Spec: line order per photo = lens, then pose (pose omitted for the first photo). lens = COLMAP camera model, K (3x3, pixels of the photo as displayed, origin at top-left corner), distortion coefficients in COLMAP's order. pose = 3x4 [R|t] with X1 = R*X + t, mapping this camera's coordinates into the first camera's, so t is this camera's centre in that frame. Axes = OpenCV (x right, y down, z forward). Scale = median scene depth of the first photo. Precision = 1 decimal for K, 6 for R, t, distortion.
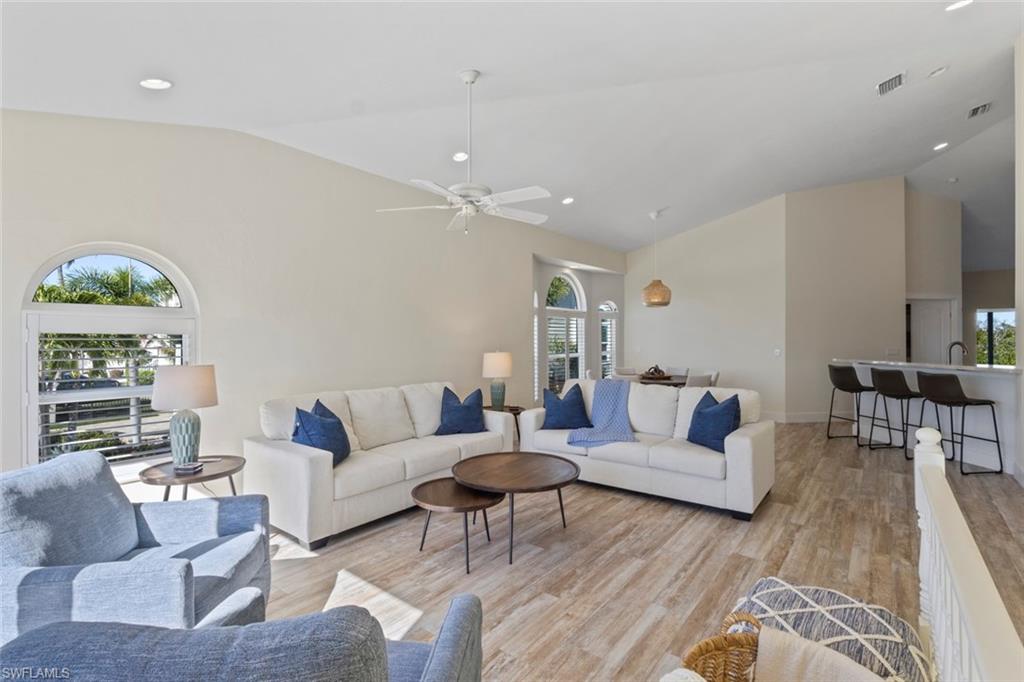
lens RADIAL K [[472.6, 0, 512.0], [0, 472.6, 341.0], [0, 0, 1]] dist [0.000848, 0.000155]
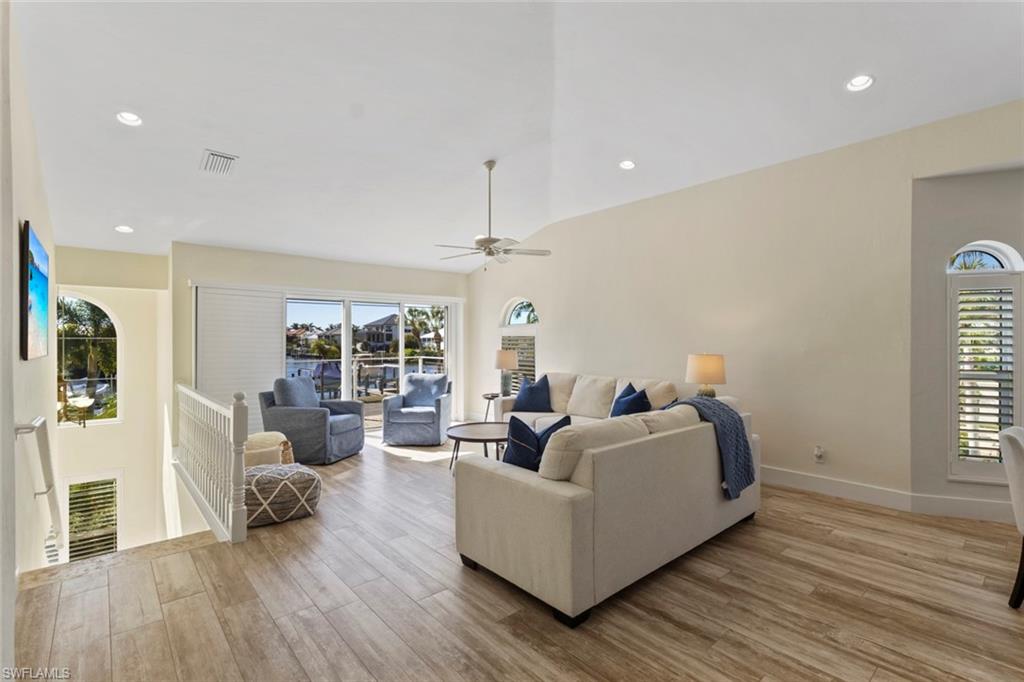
lens RADIAL K [[472.6, 0, 512.0], [0, 472.6, 341.0], [0, 0, 1]] dist [0.000848, 0.000155]
pose [[-0.190114, 0.003510, -0.981756, 1.528444], [-0.000994, 0.999992, 0.003768, -0.002016], [0.981762, 0.001692, -0.190109, 1.475575]]
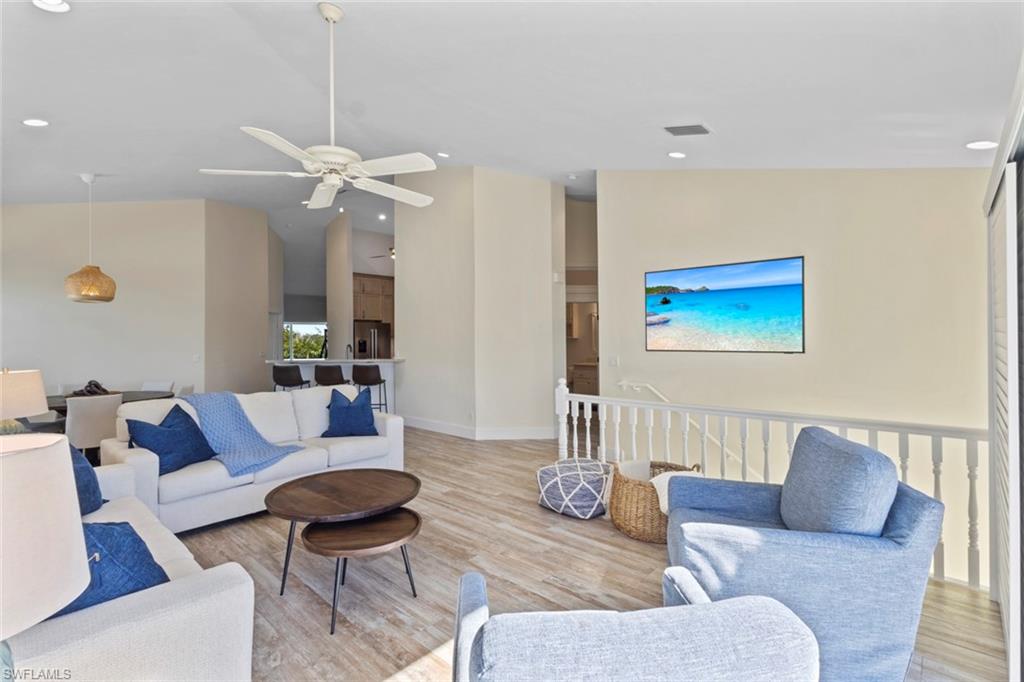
lens RADIAL K [[472.6, 0, 512.0], [0, 472.6, 341.0], [0, 0, 1]] dist [0.000848, 0.000155]
pose [[0.075591, -0.003297, 0.997133, -0.939662], [0.014118, 0.999898, 0.002236, -0.006893], [-0.997039, 0.013909, 0.075630, 0.692238]]
